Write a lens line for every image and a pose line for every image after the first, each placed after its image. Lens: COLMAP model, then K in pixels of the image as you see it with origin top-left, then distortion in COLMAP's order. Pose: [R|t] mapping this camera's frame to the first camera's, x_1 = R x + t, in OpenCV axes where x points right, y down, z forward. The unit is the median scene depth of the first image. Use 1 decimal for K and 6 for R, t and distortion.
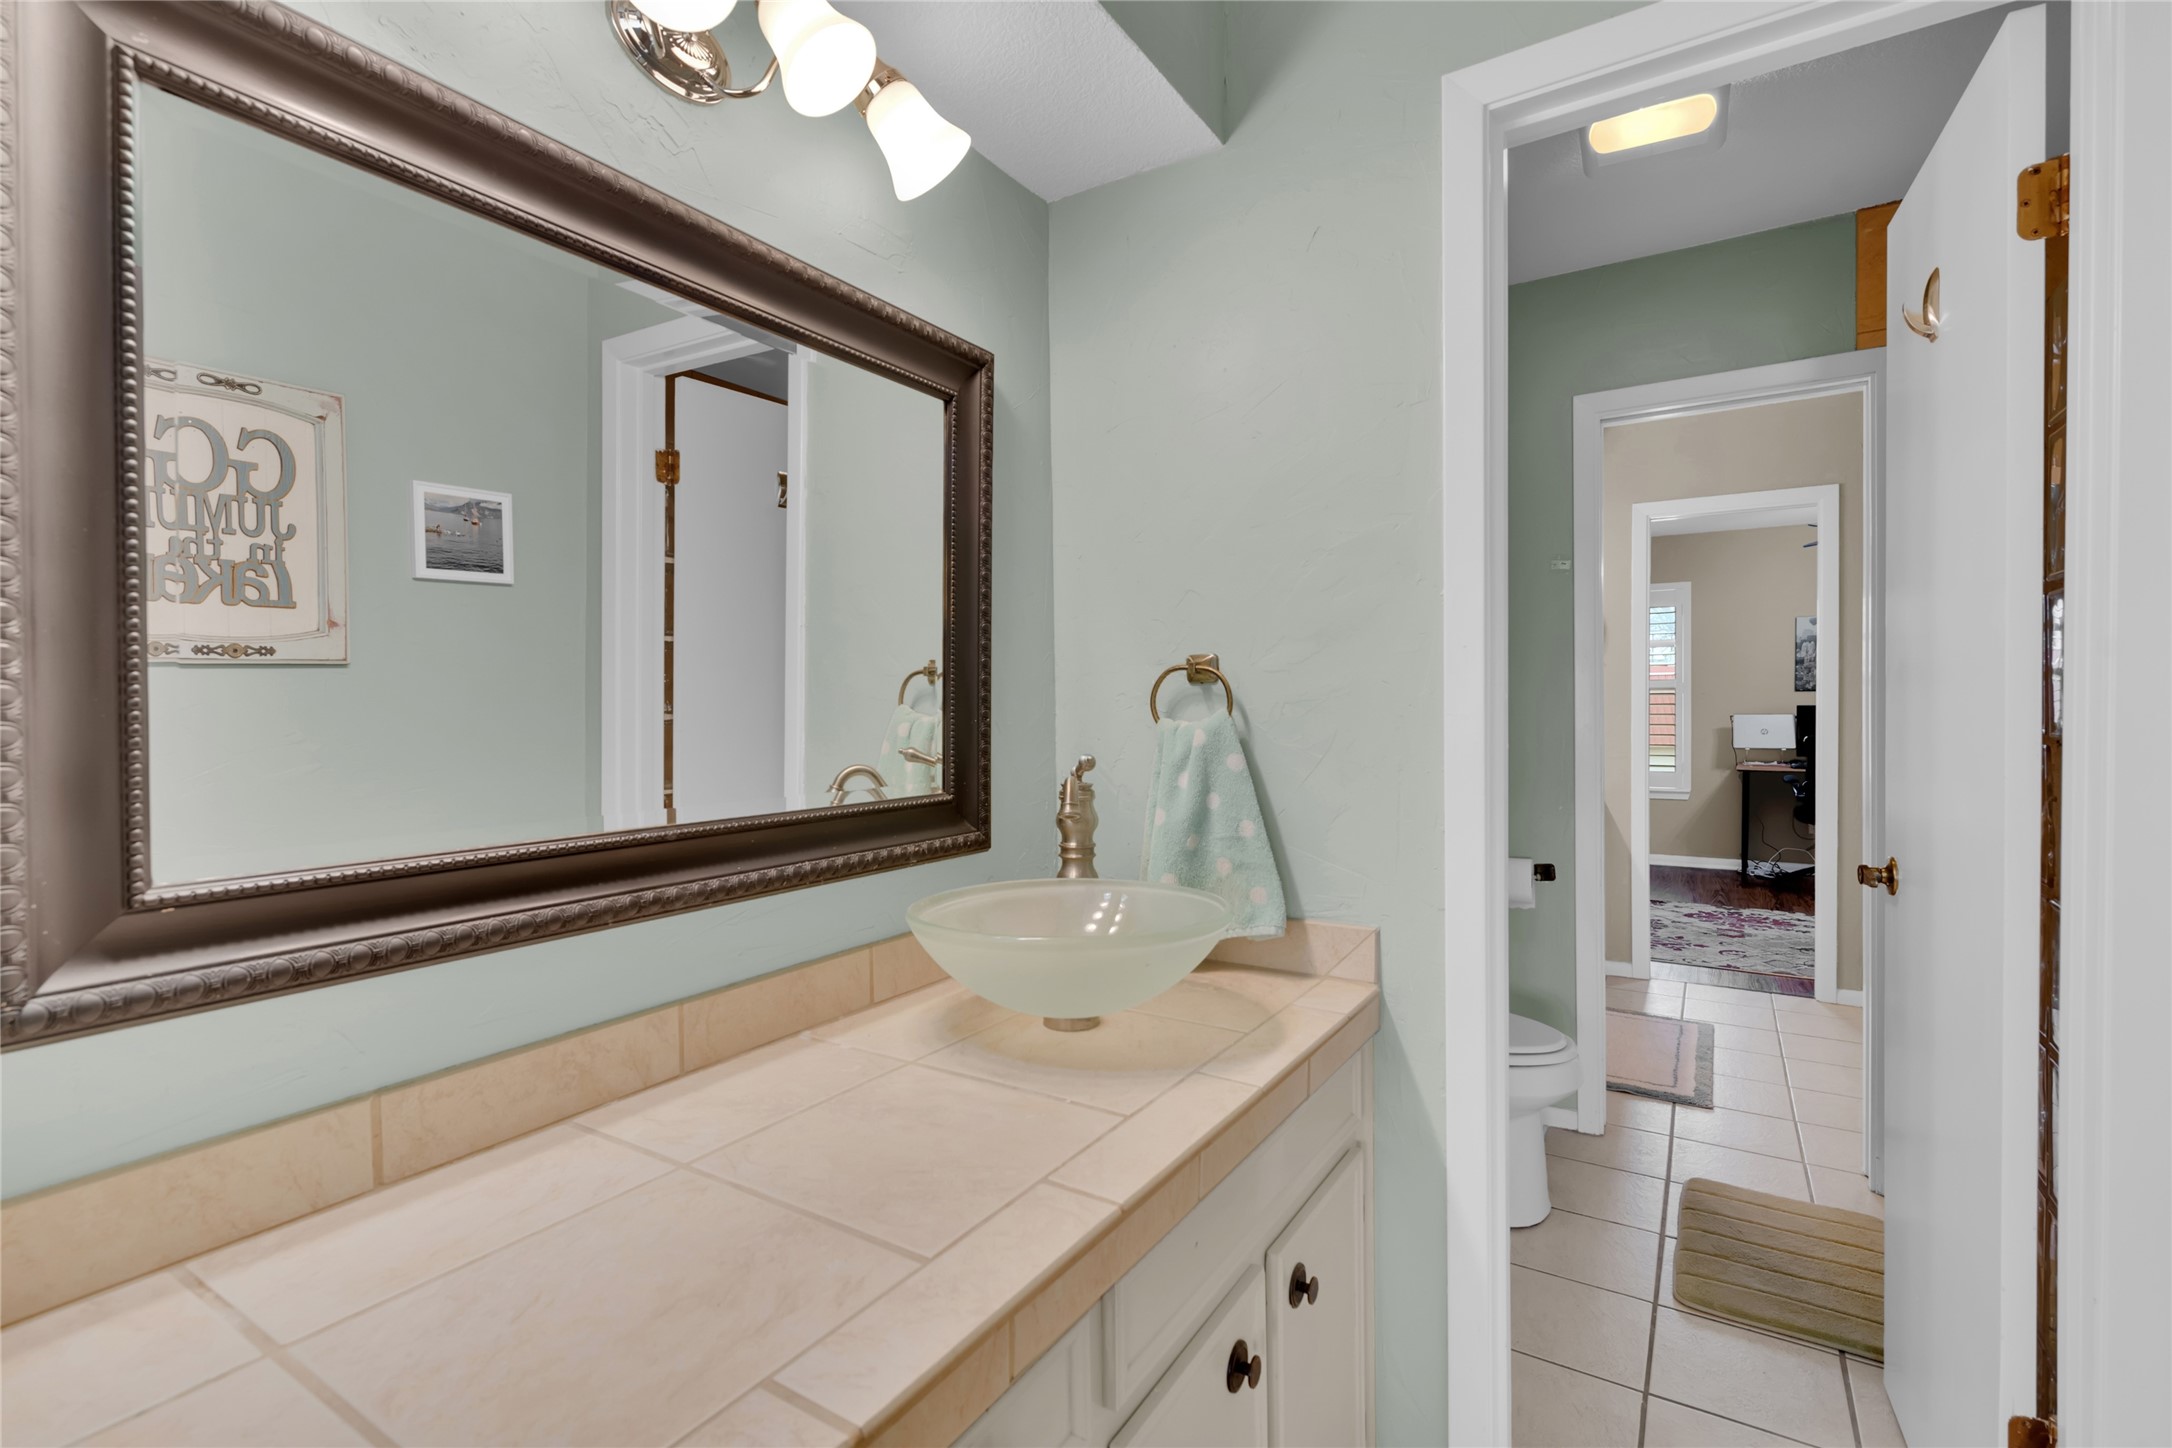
lens RADIAL K [[960.0, 0, 1099.5], [0, 960.0, 698.9], [0, 0, 1]] dist [-0.009348, -0.000419]
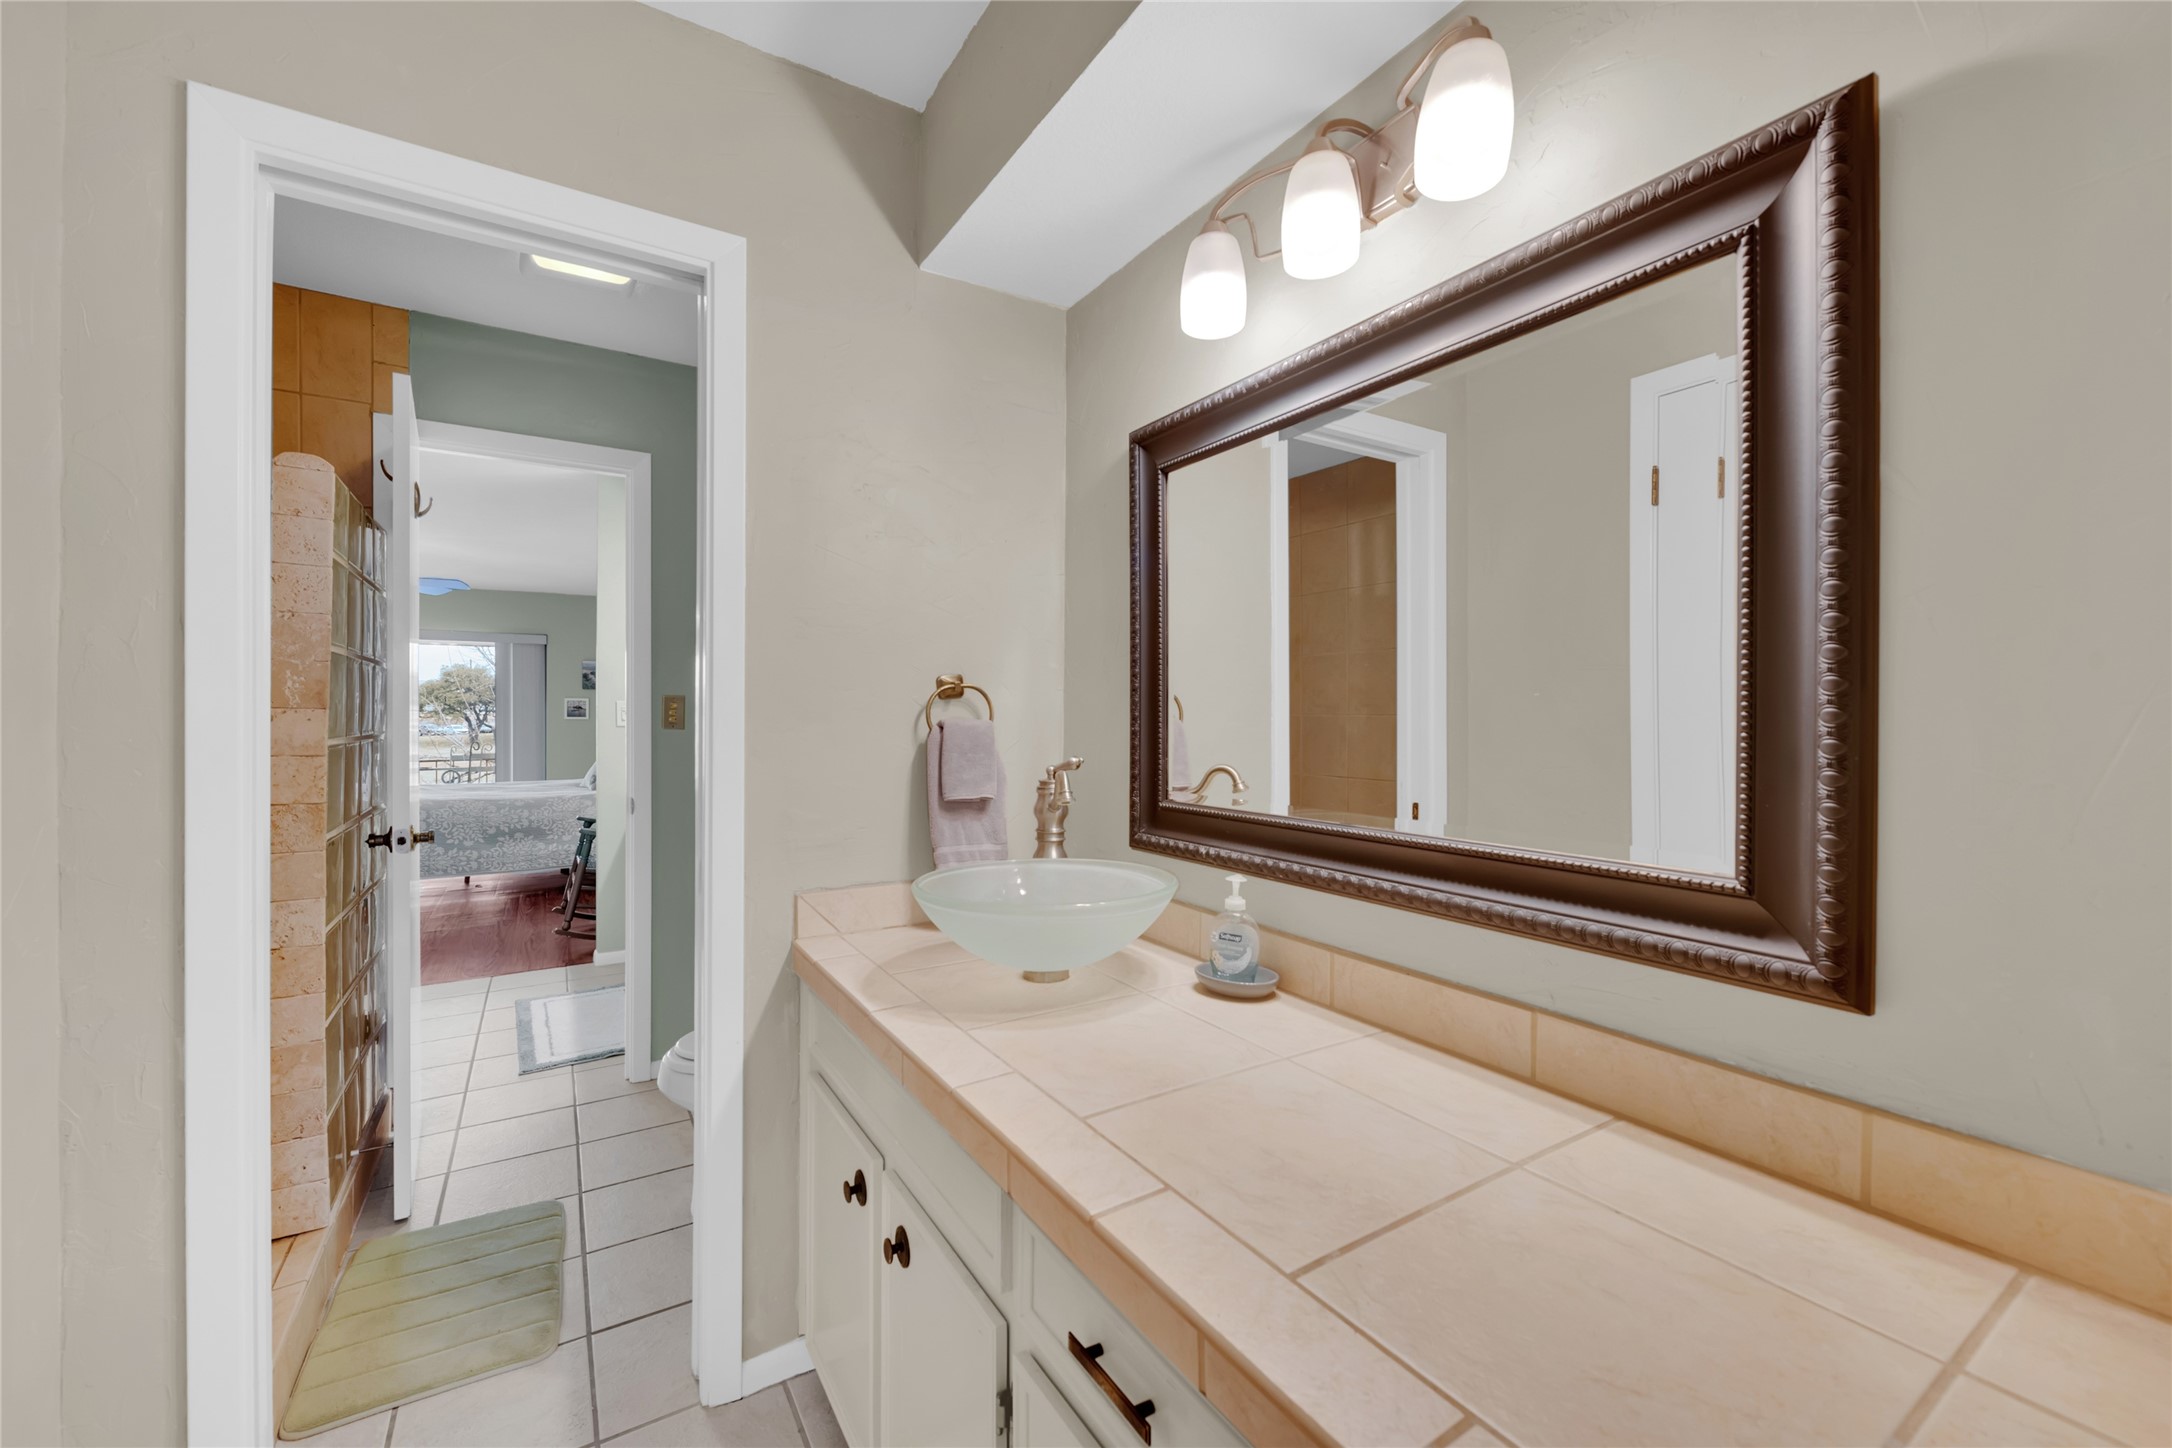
lens RADIAL K [[866.2, 0, 1091.2], [0, 866.2, 716.2], [0, 0, 1]] dist [-0.000691, 0.000011]
pose [[-0.434229, -0.005712, -0.900784, 0.738338], [-0.000782, 0.999982, -0.005964, 0.003755], [0.900802, -0.001885, -0.434226, 1.175747]]
